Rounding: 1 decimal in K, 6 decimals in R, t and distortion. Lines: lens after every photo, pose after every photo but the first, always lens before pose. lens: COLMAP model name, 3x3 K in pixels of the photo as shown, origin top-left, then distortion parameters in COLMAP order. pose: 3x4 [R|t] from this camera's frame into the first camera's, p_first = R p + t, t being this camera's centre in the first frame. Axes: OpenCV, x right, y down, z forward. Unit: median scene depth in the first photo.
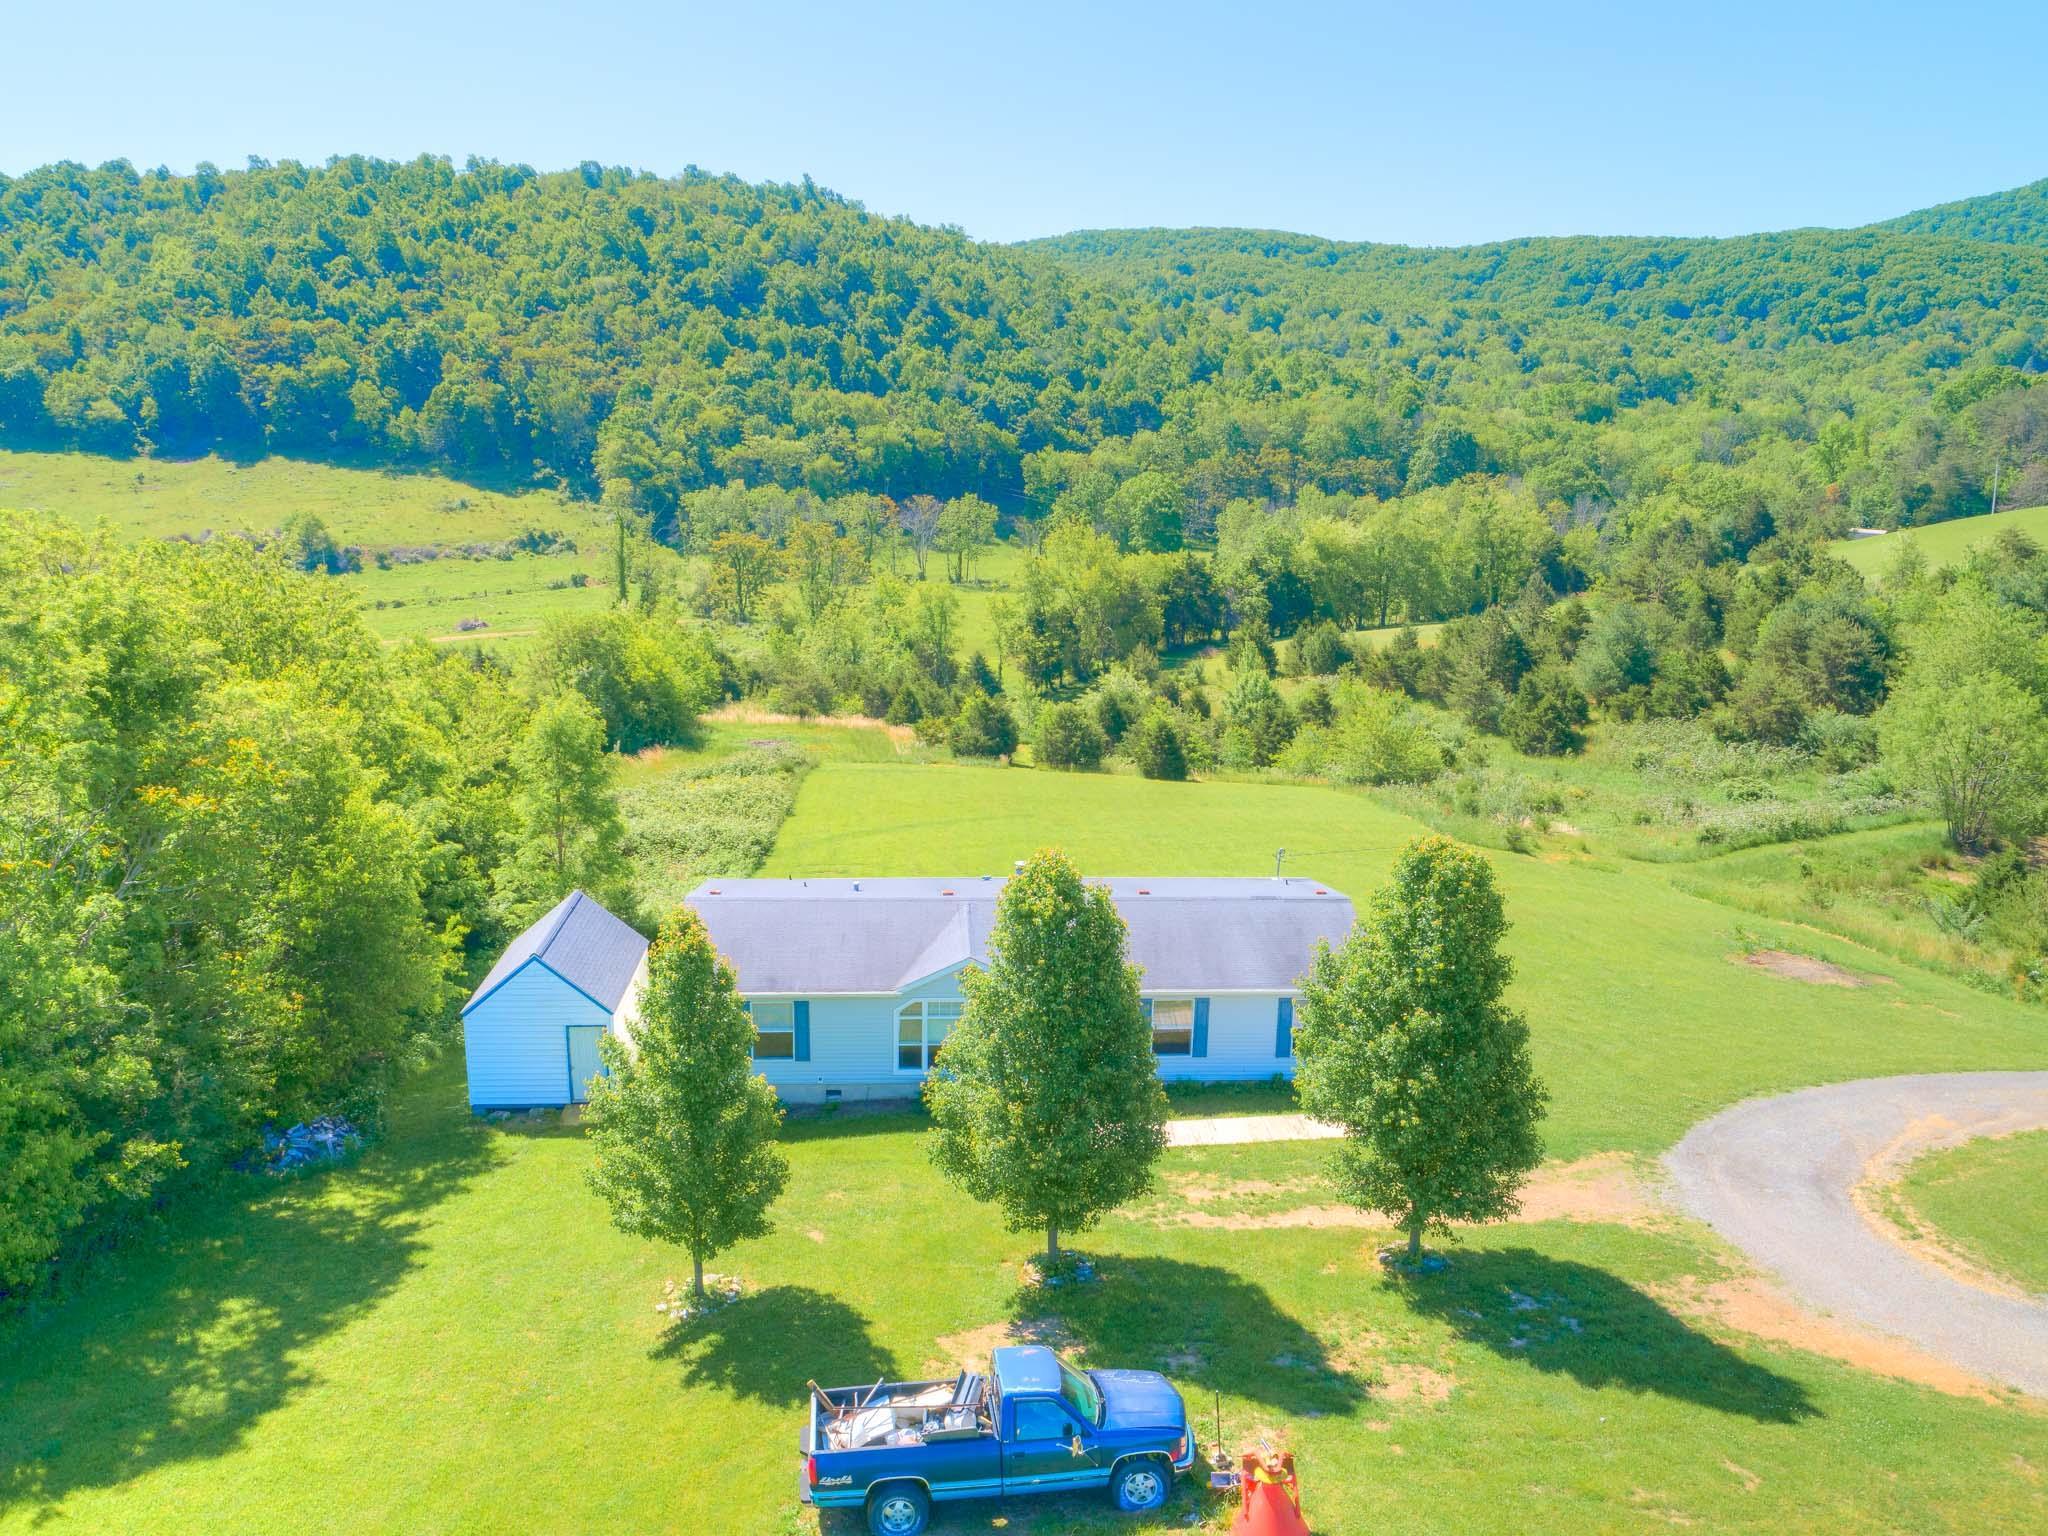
lens RADIAL K [[1551.2, 0, 1023.5], [0, 1551.2, 767.6], [0, 0, 1]] dist [-0.021041, 0.009983]
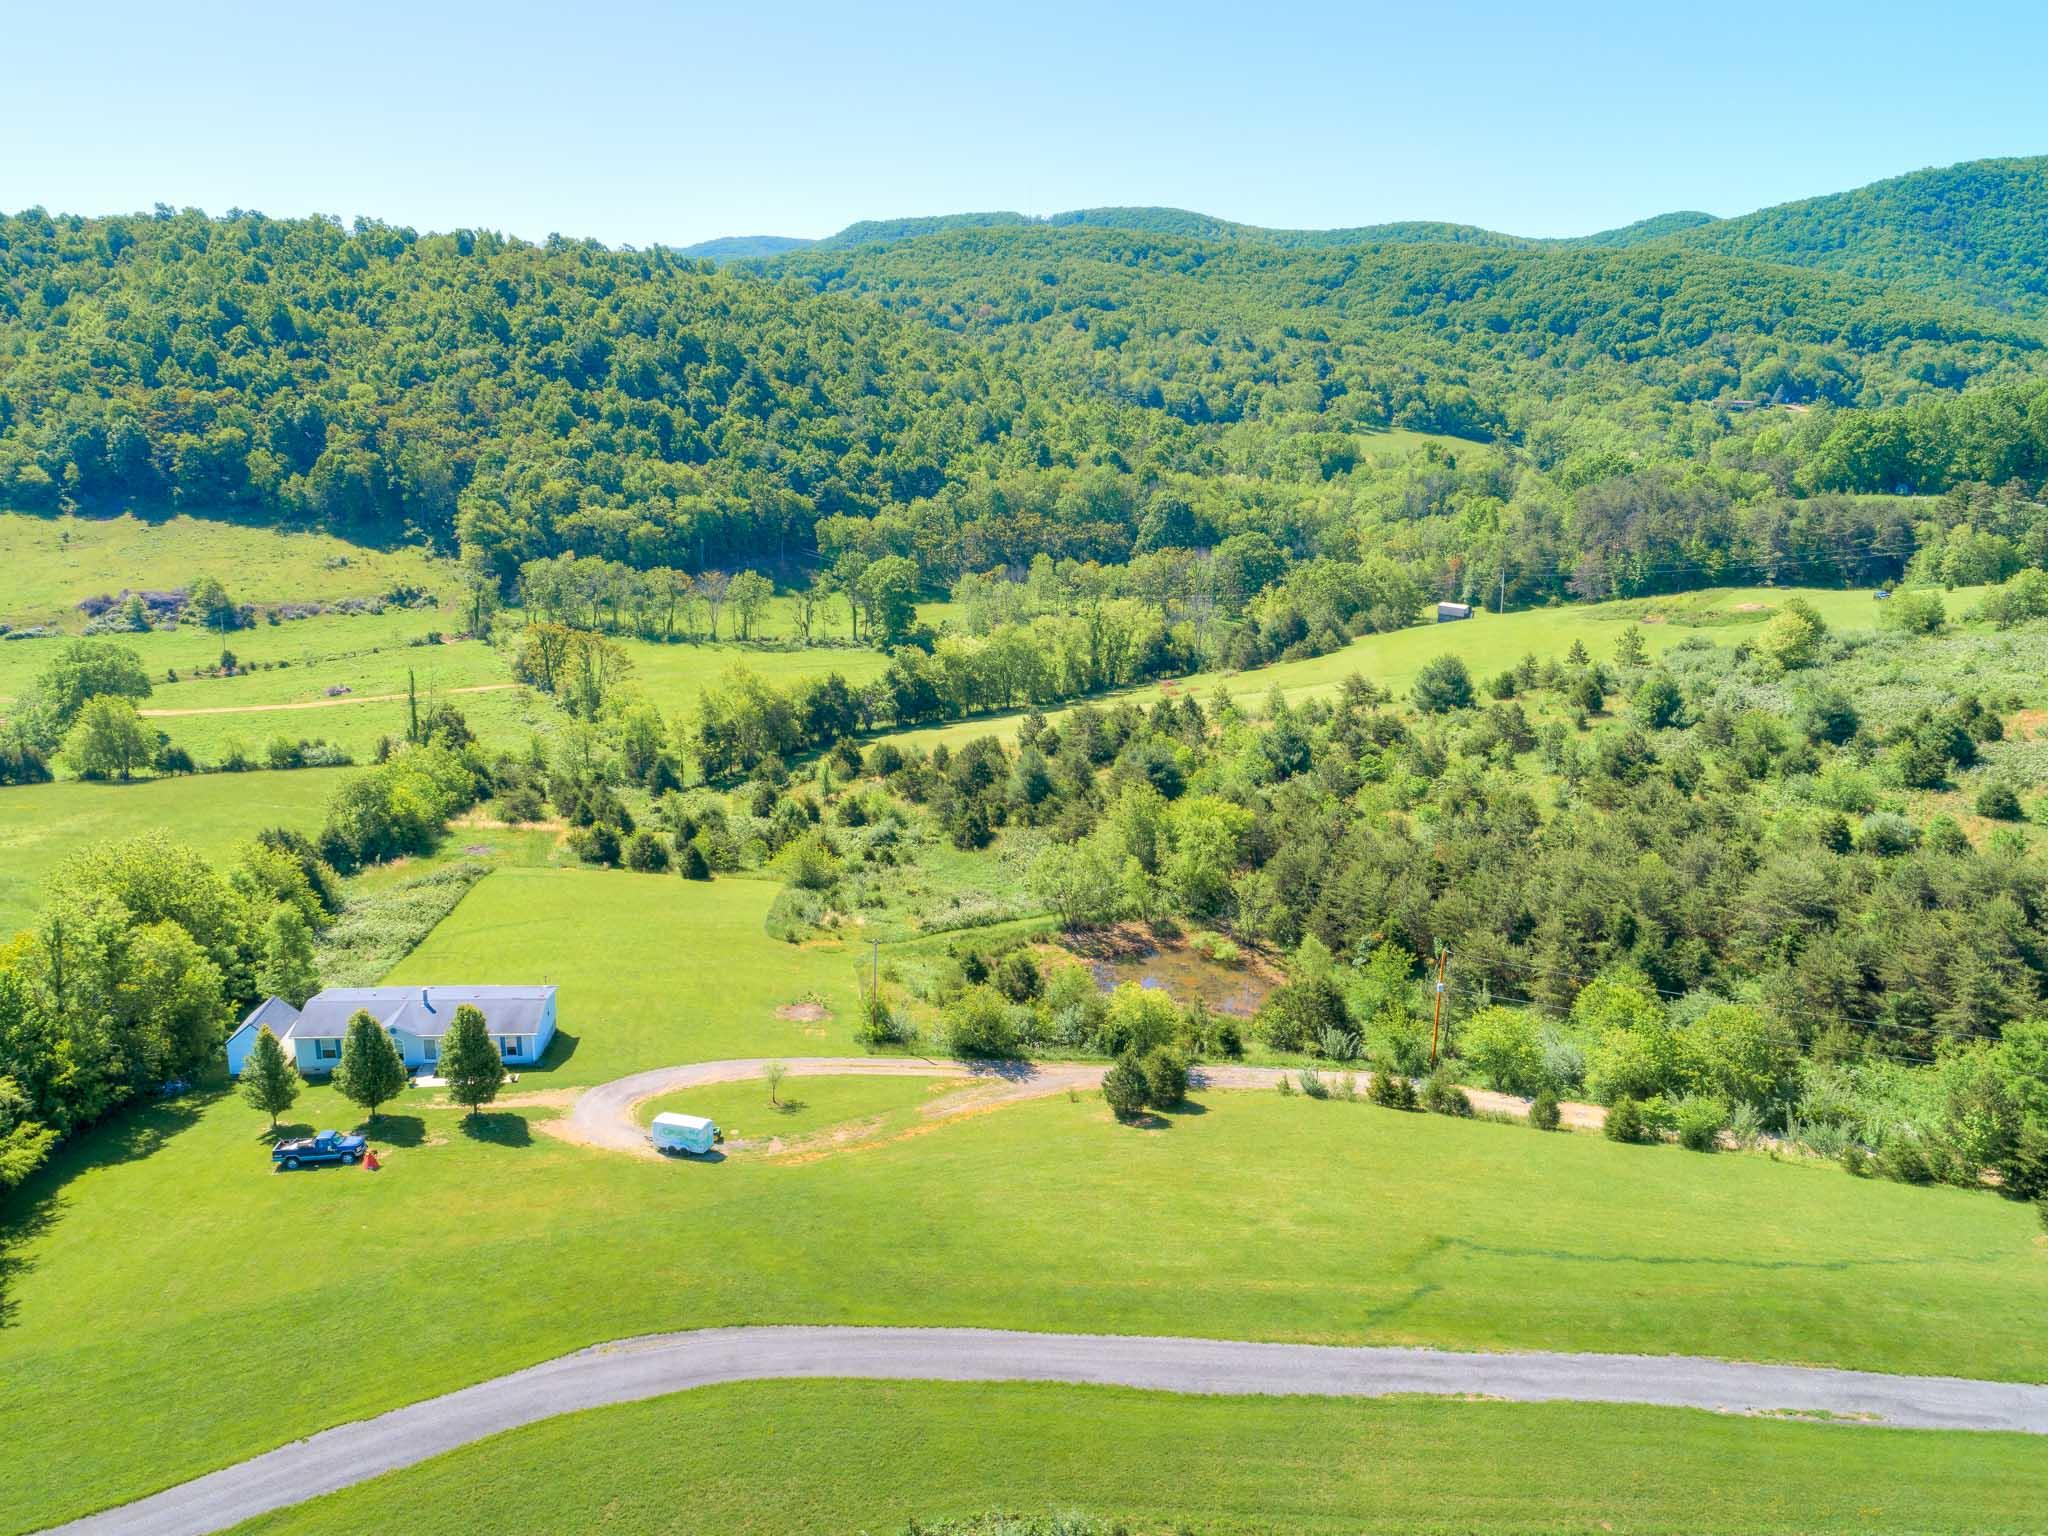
lens RADIAL K [[1551.2, 0, 1028.9], [0, 1551.2, 766.7], [0, 0, 1]] dist [-0.021041, 0.009983]
pose [[0.999064, -0.001127, 0.043250, 0.107297], [-0.000312, 0.999447, 0.033252, -0.048143], [-0.043263, -0.033234, 0.998511, -0.205144]]
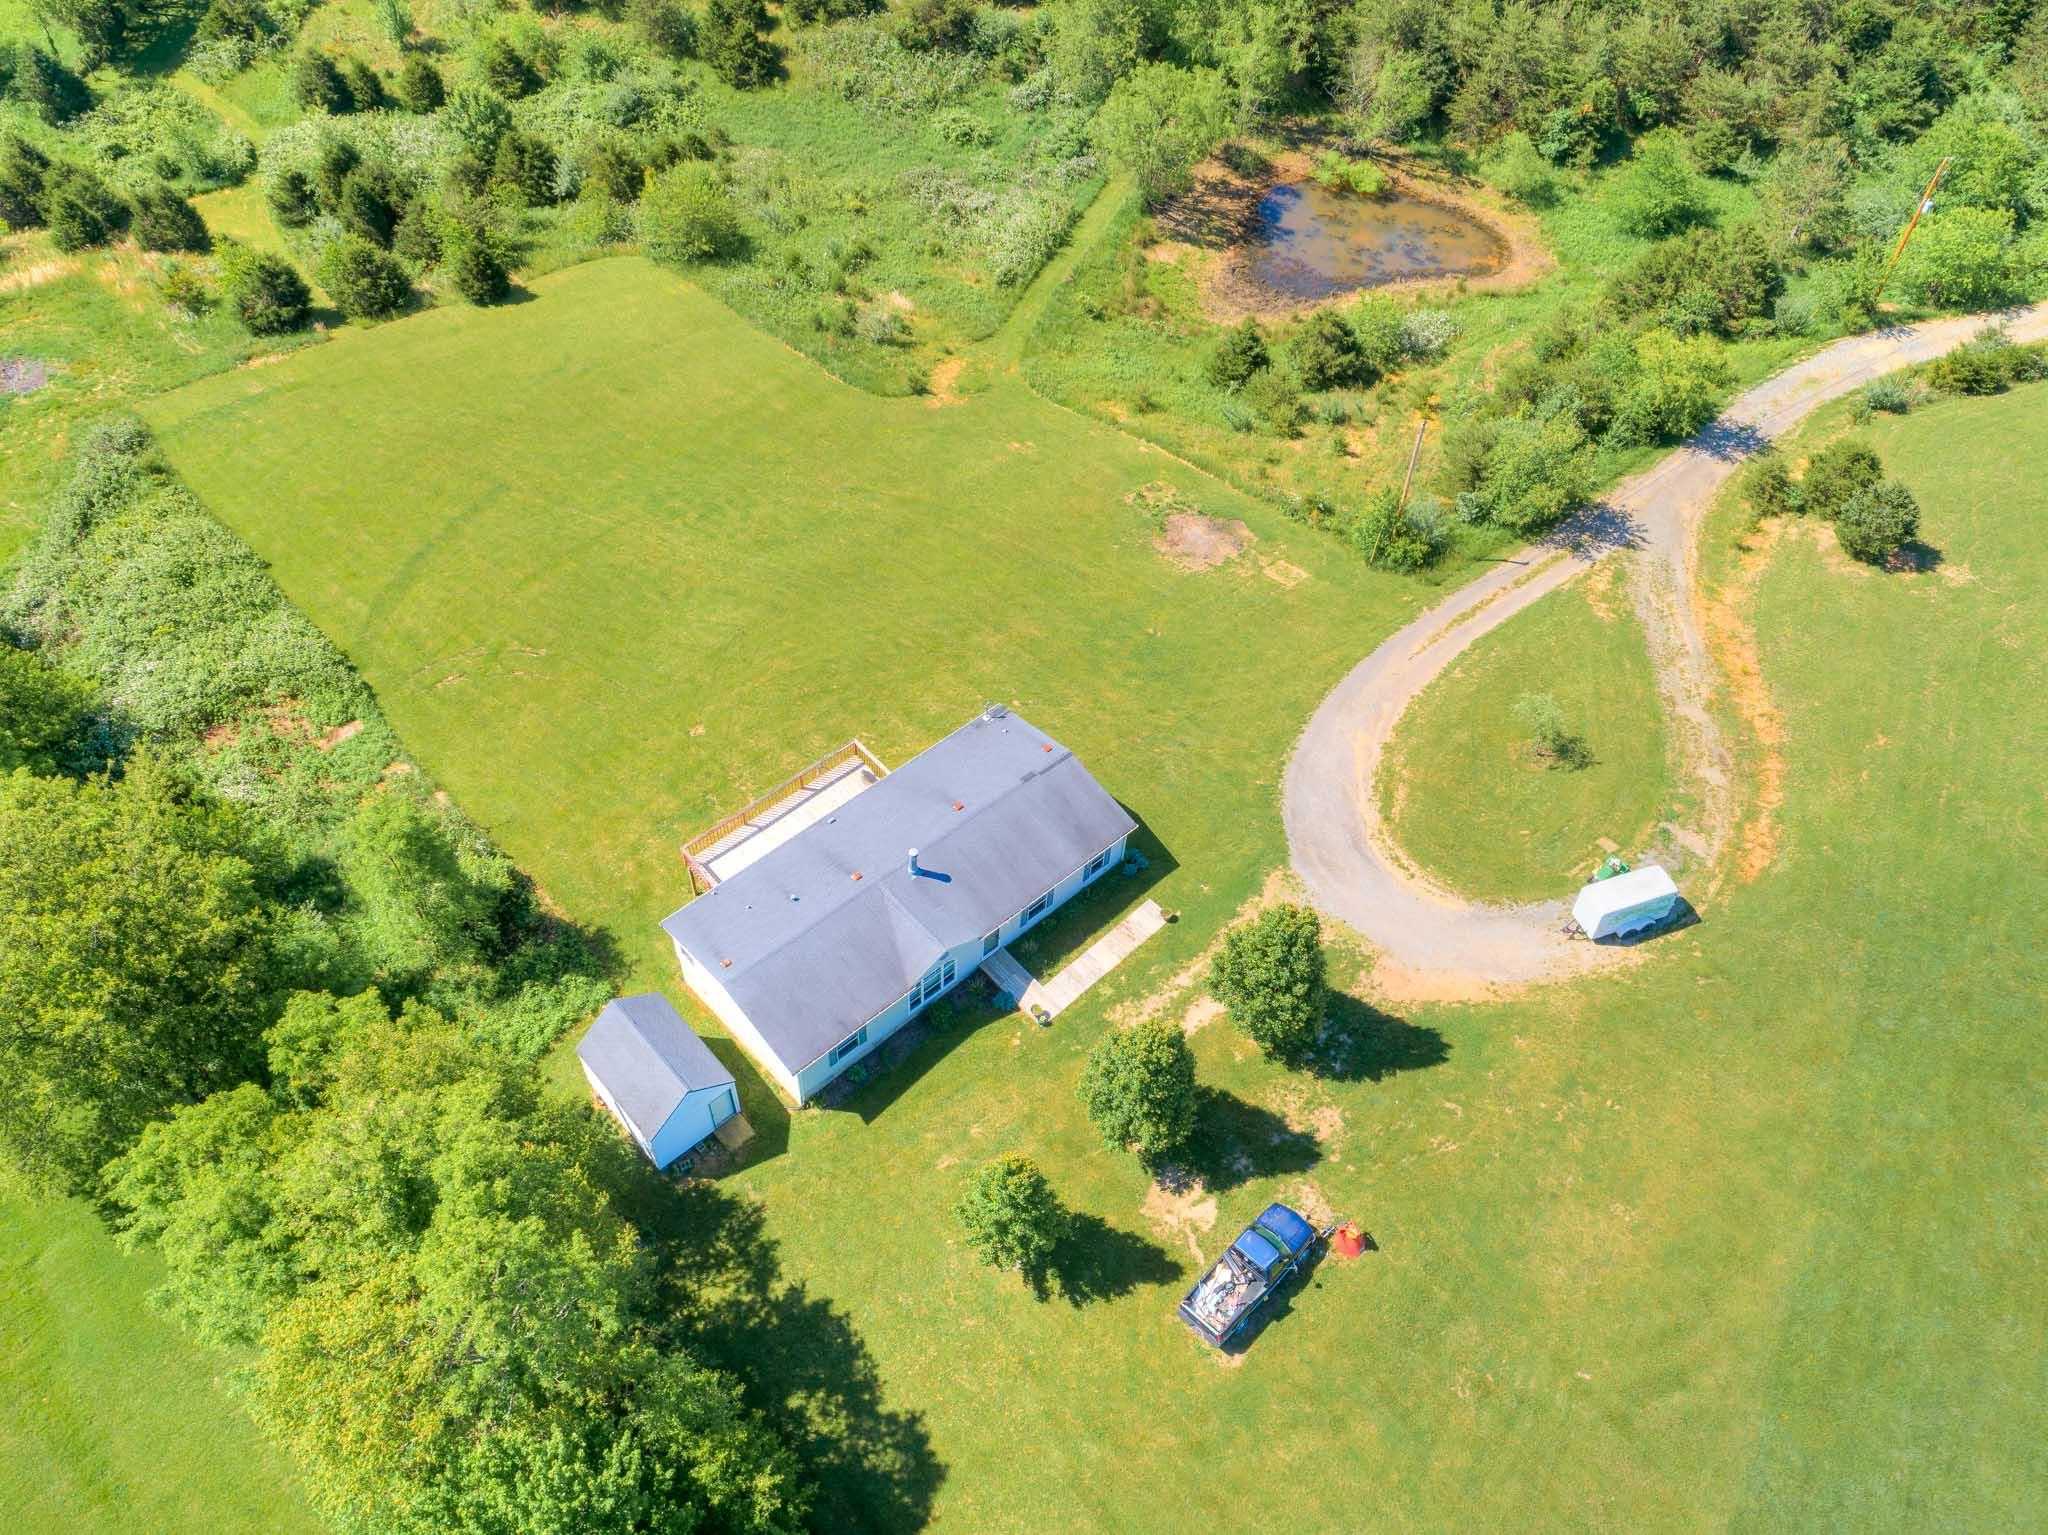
lens RADIAL K [[1551.2, 0, 1021.1], [0, 1551.2, 764.8], [0, 0, 1]] dist [-0.021041, 0.009983]
pose [[0.782745, -0.475607, 0.401384, -0.051594], [0.122054, 0.749748, 0.650369, -0.103364], [-0.610257, -0.460082, 0.644911, 0.000962]]
